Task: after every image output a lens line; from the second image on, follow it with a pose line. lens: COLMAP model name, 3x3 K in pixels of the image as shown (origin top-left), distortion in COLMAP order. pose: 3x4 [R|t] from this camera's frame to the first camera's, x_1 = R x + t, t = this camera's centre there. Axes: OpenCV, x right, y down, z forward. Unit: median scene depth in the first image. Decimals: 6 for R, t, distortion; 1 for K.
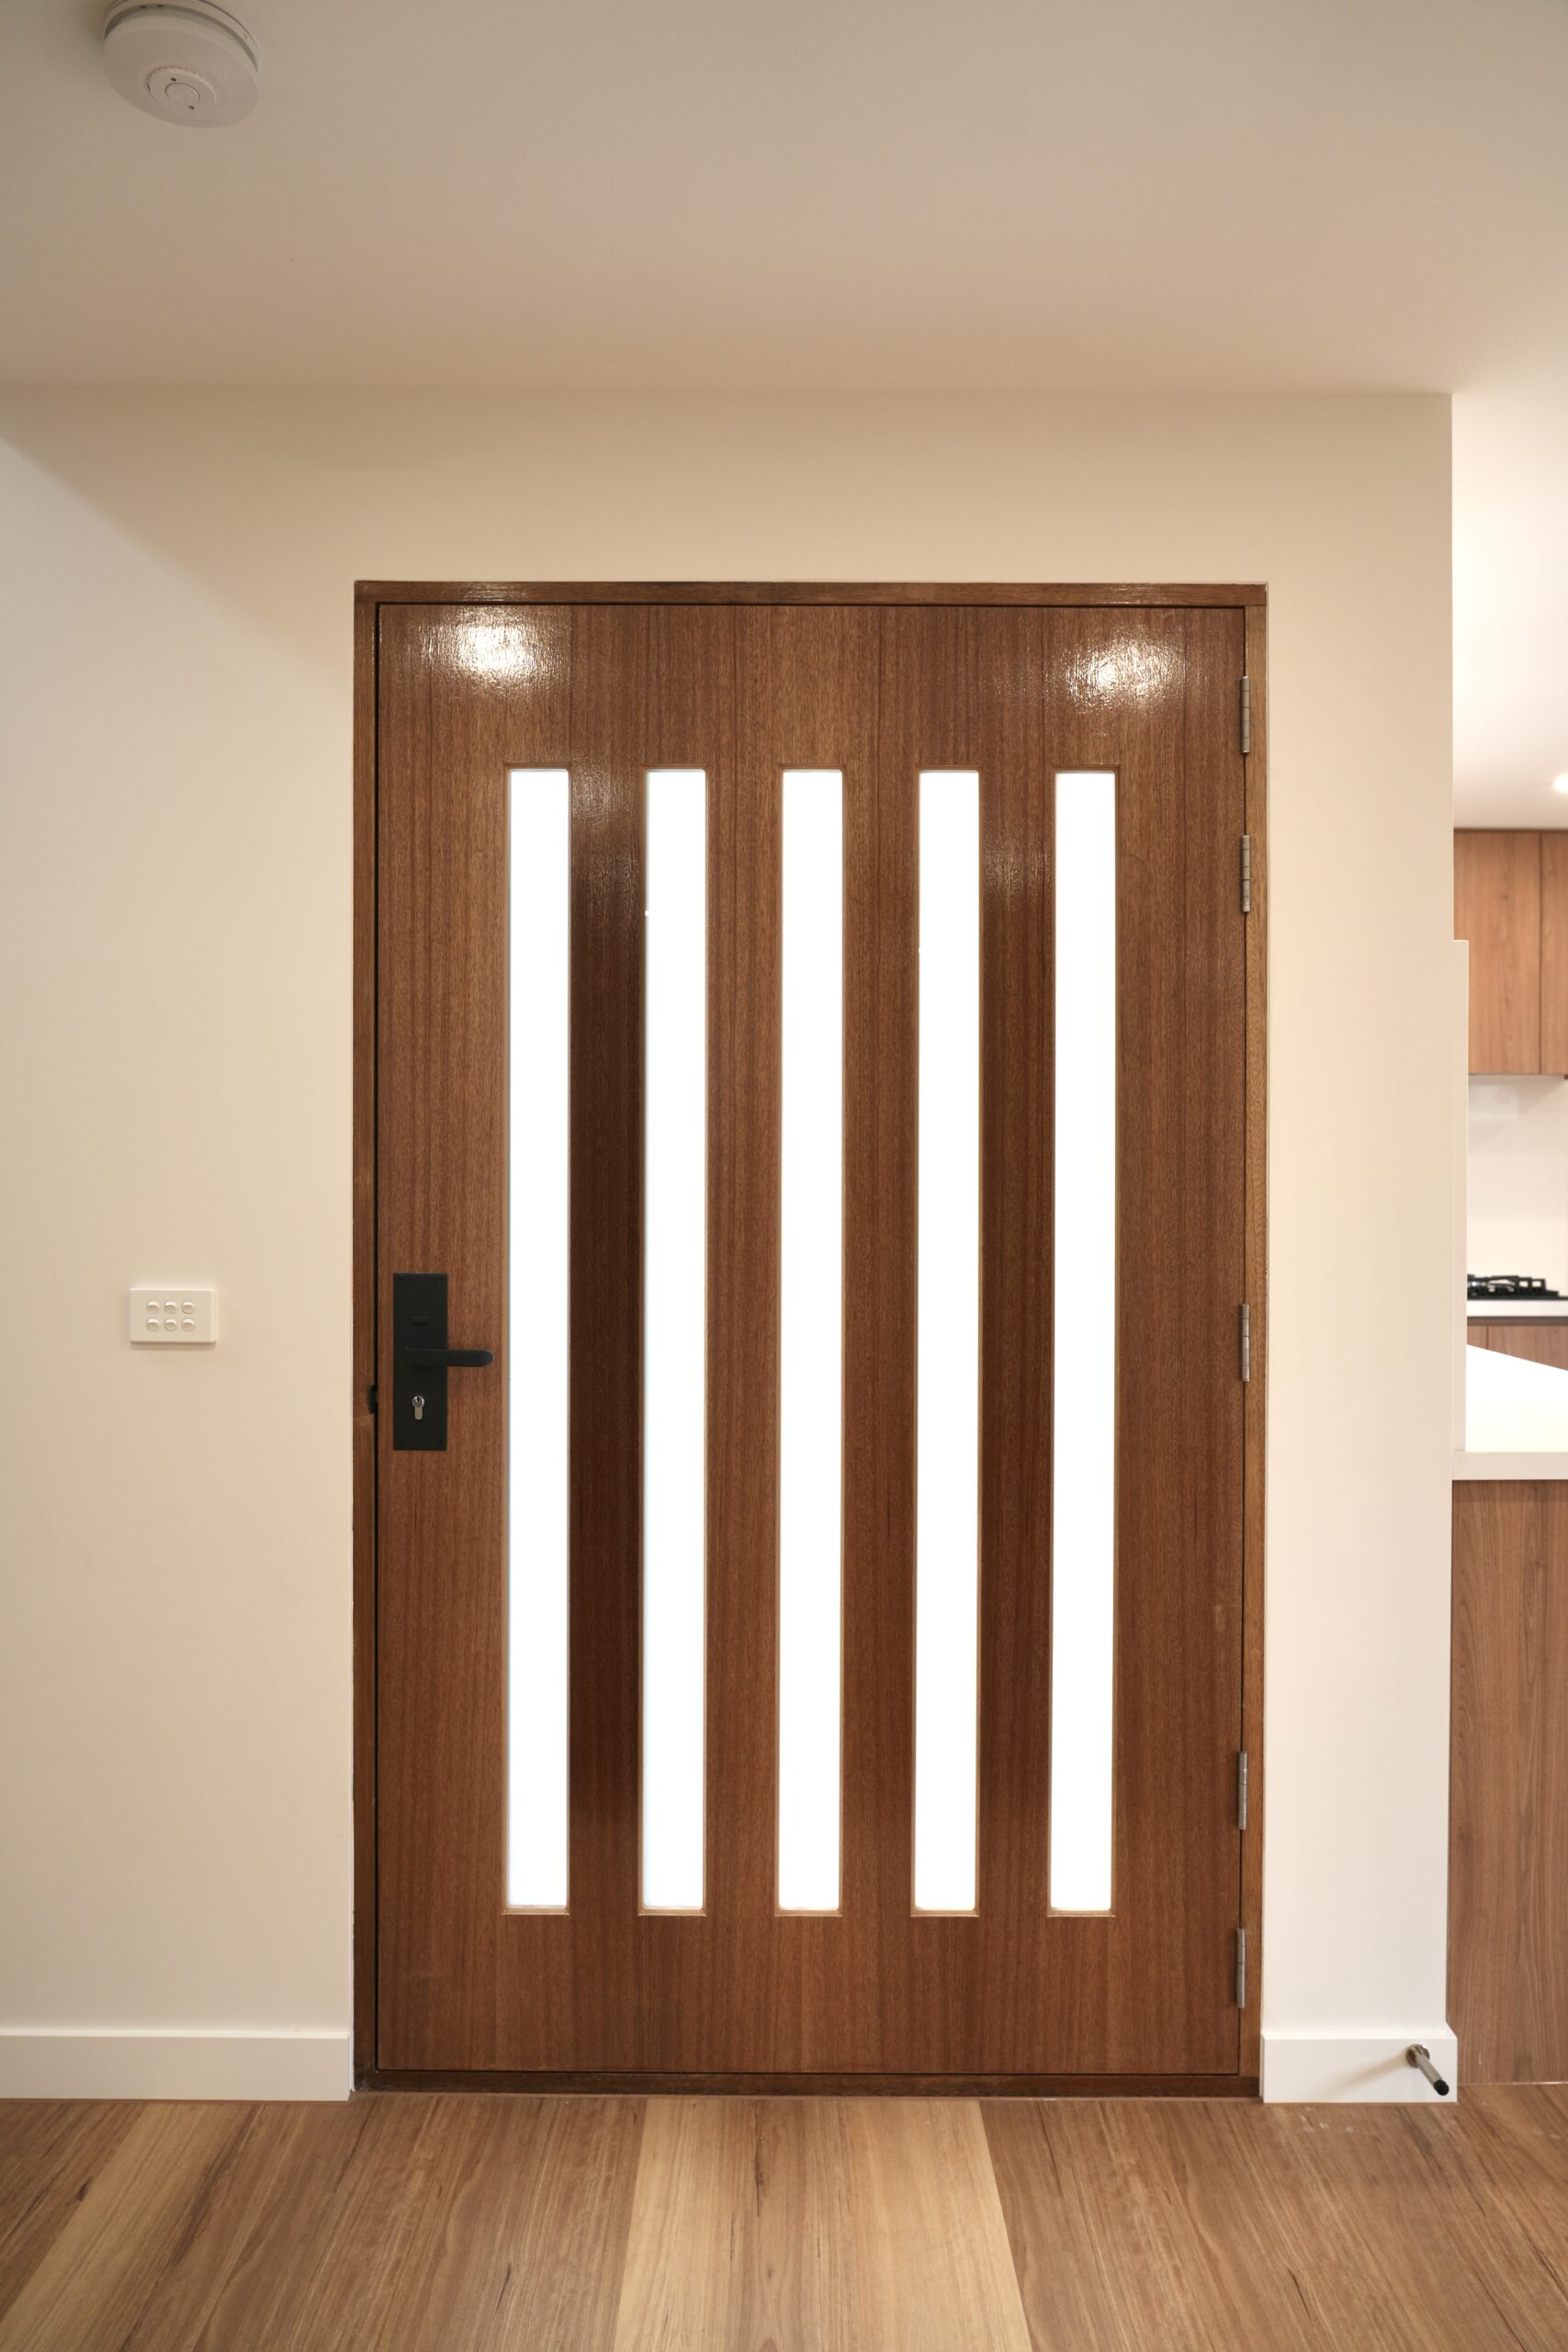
lens RADIAL K [[1595.0, 0, 784.0], [0, 1595.0, 1176.0], [0, 0, 1]] dist [-0.010963, 0.001648]
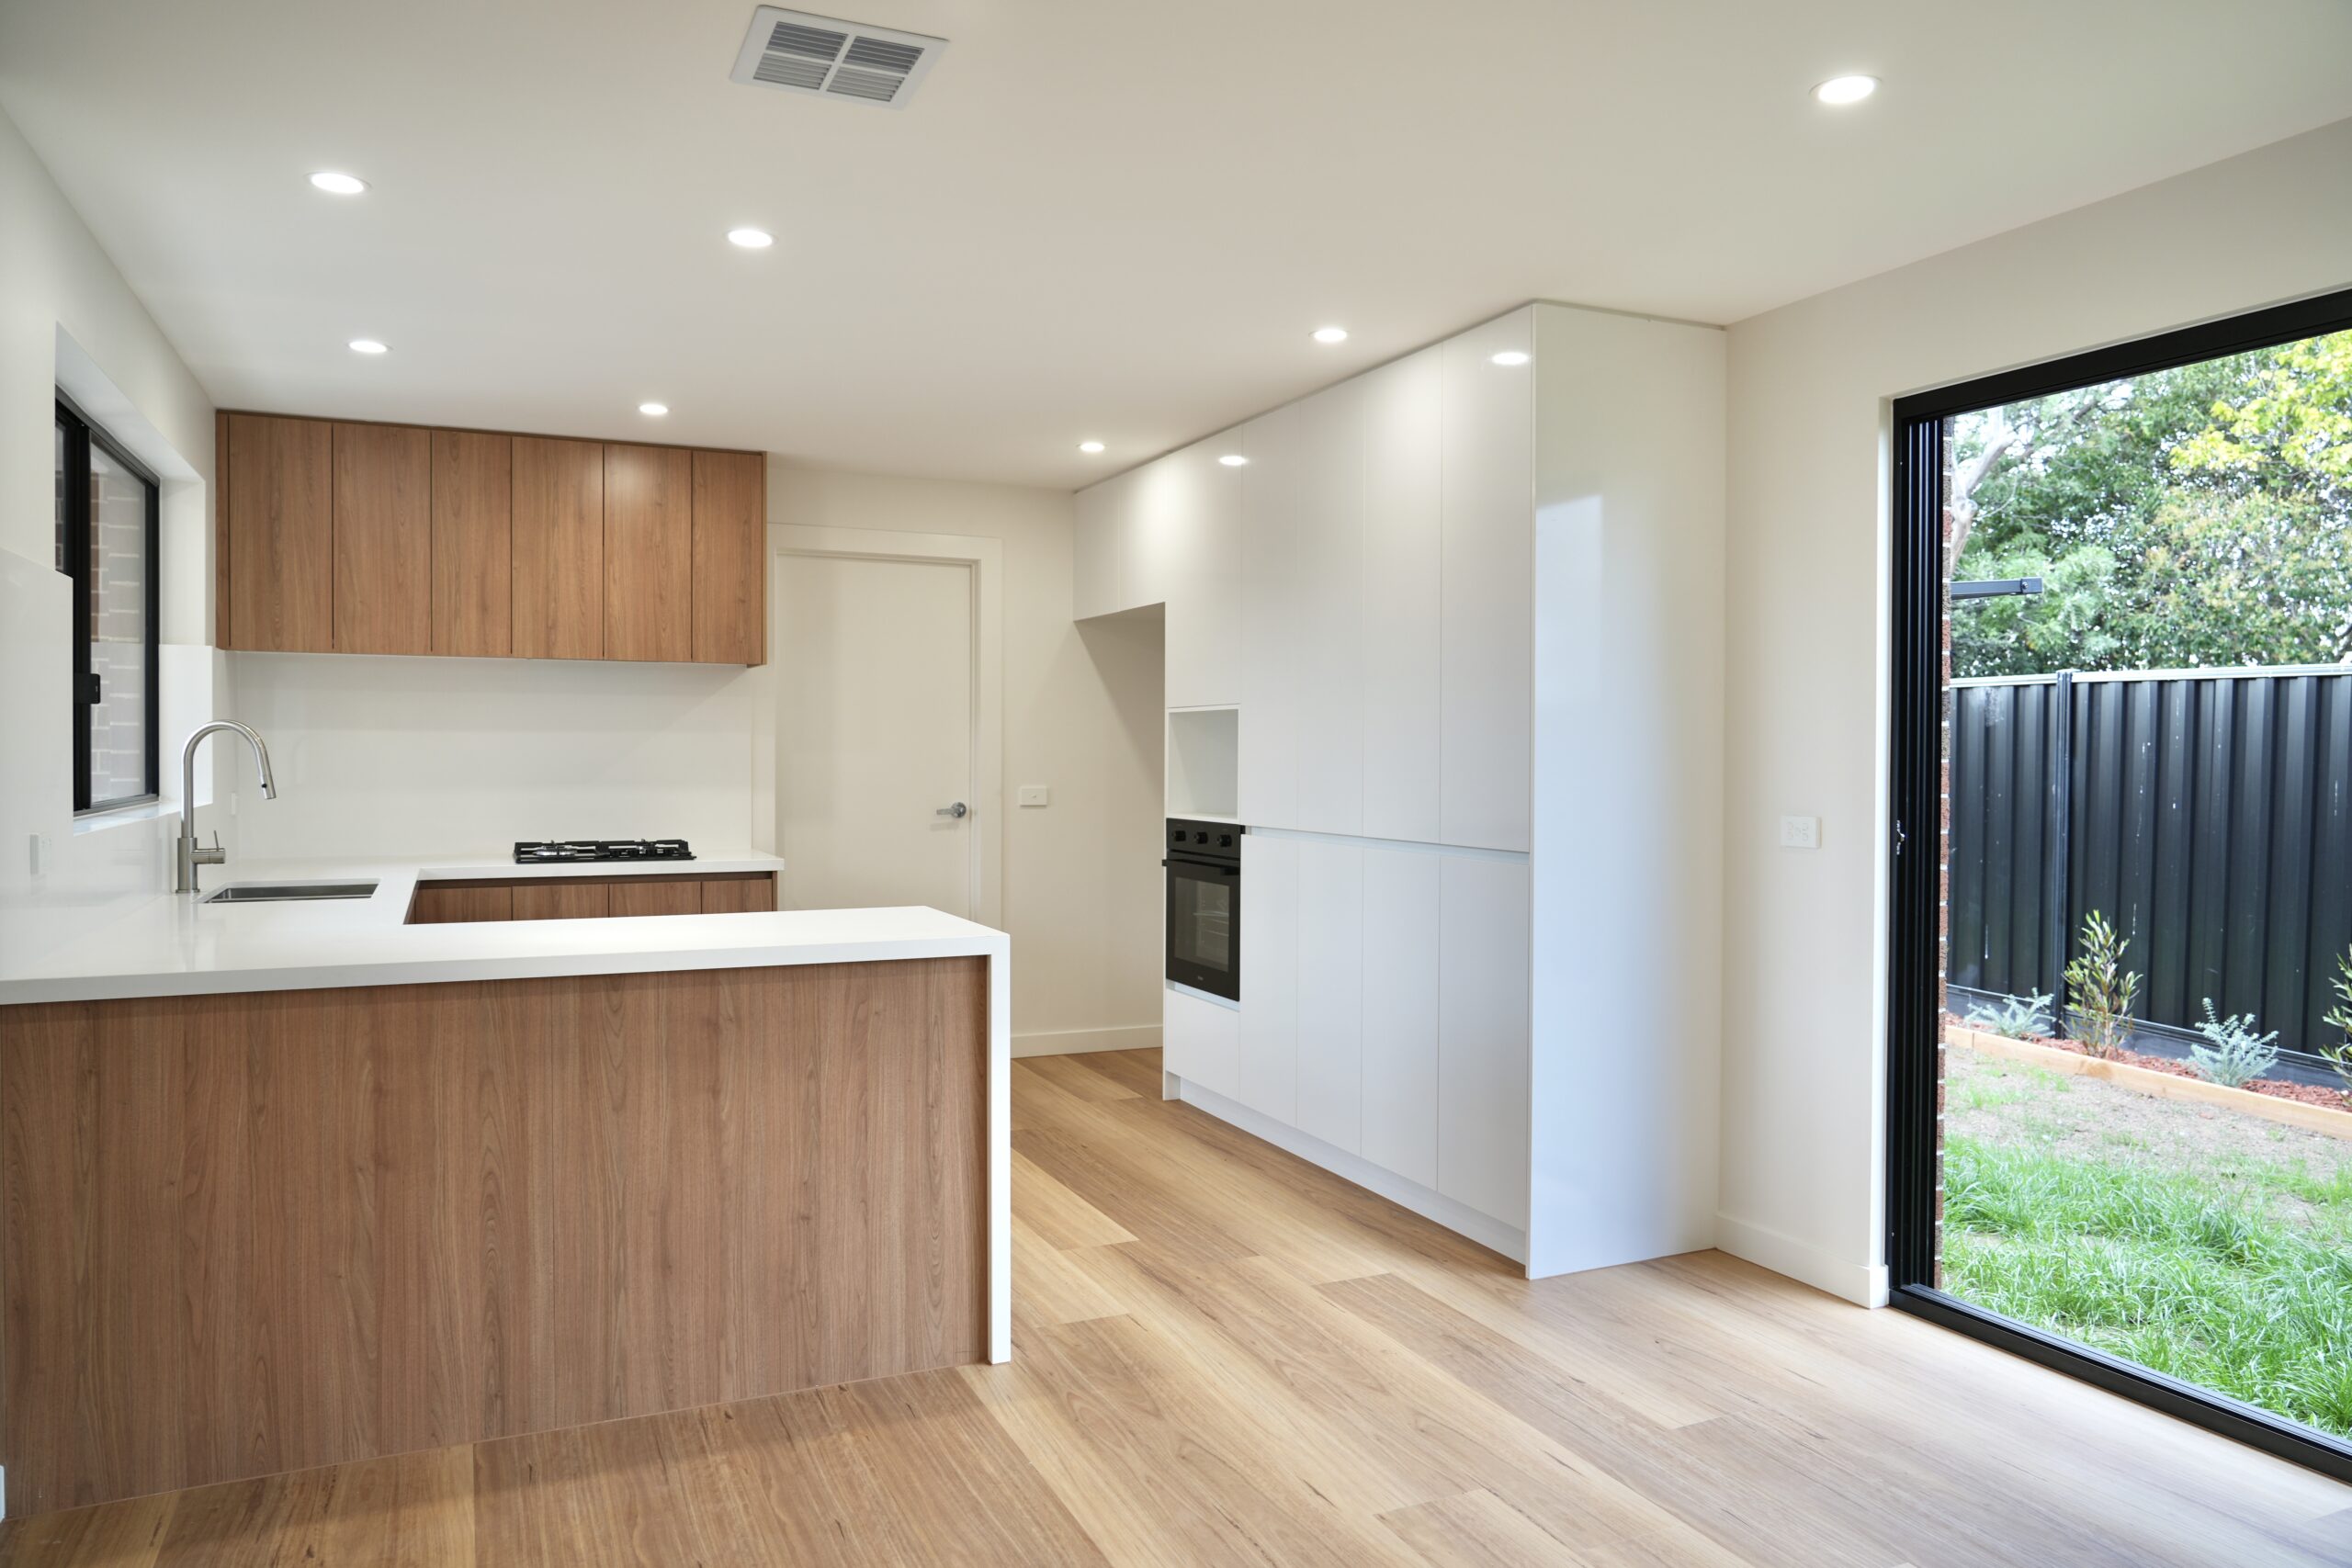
lens RADIAL K [[1595.0, 0, 1176.0], [0, 1595.0, 784.0], [0, 0, 1]] dist [-0.010963, 0.001648]
pose [[0.910998, -0.007033, 0.412351, 0.725788], [0.000047, 0.999856, 0.016949, 0.008186], [-0.412411, -0.015421, 0.910868, -0.414703]]
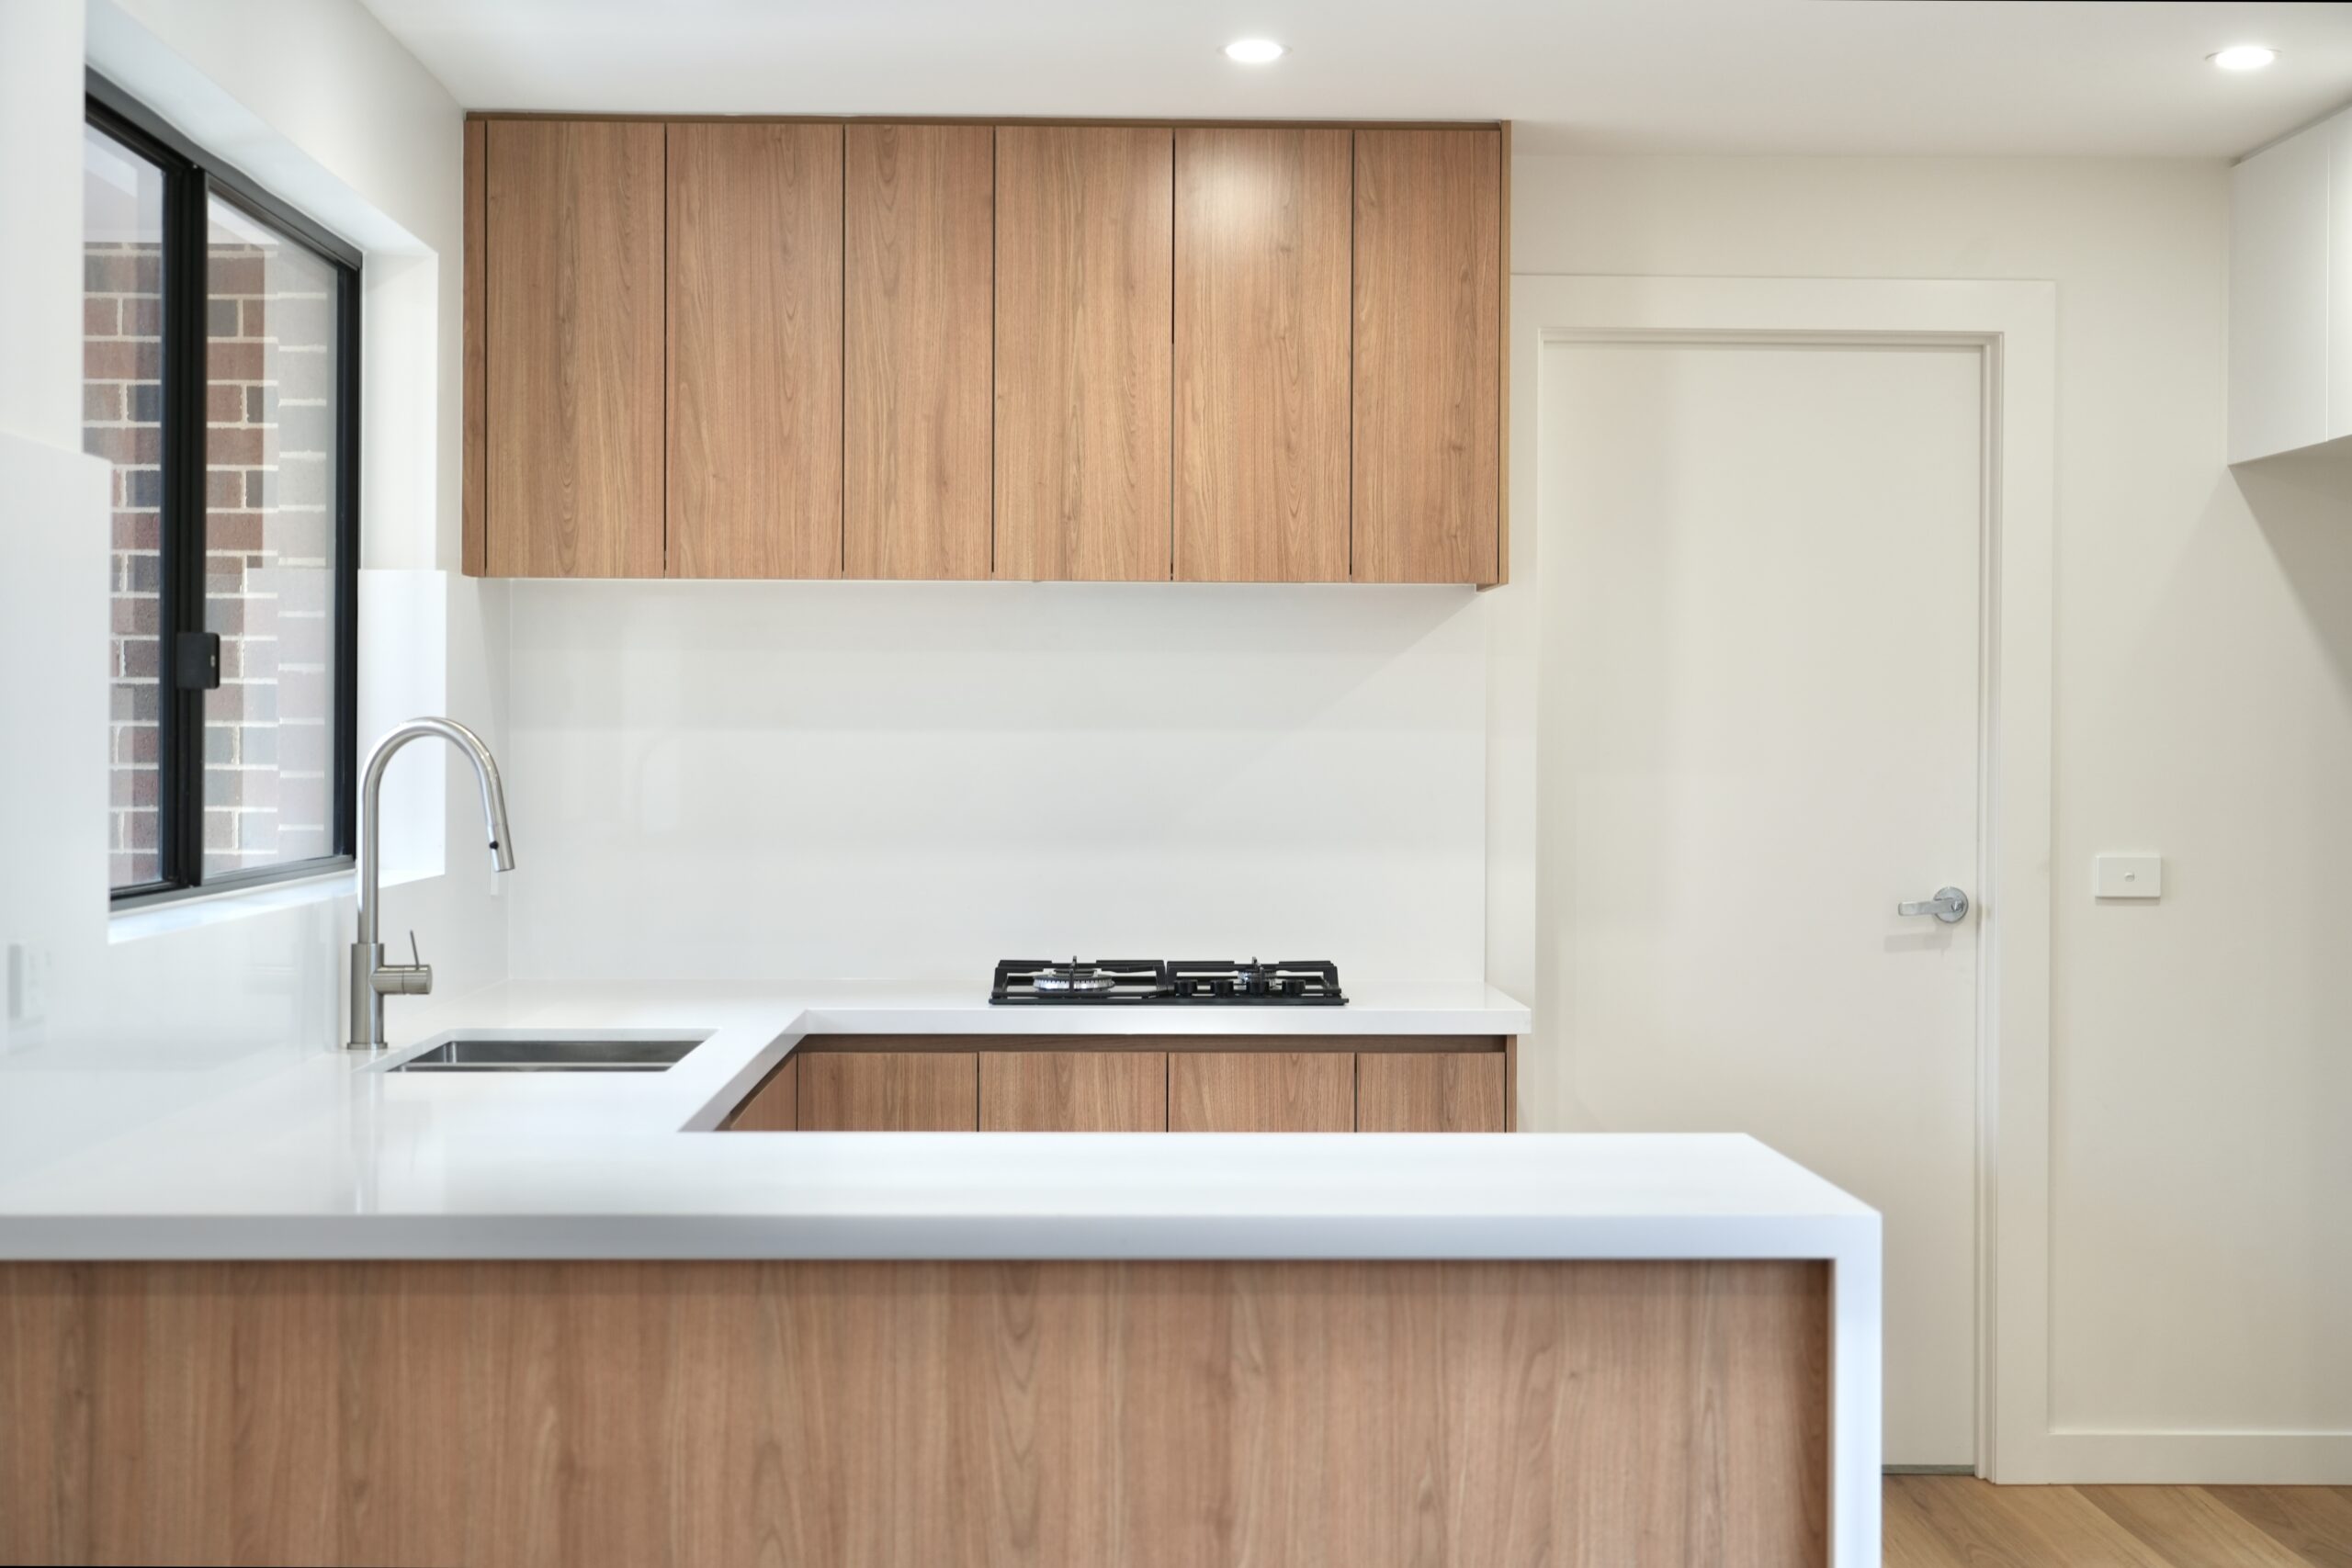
lens RADIAL K [[3570.2, 0, 1176.0], [0, 3570.2, 784.0], [0, 0, 1]] dist [0.032703, -0.092247]
pose [[0.999637, 0.001924, 0.026882, 0.872621], [-0.002098, 0.999977, 0.006474, -0.009939], [-0.026869, -0.006528, 0.999618, -0.439165]]
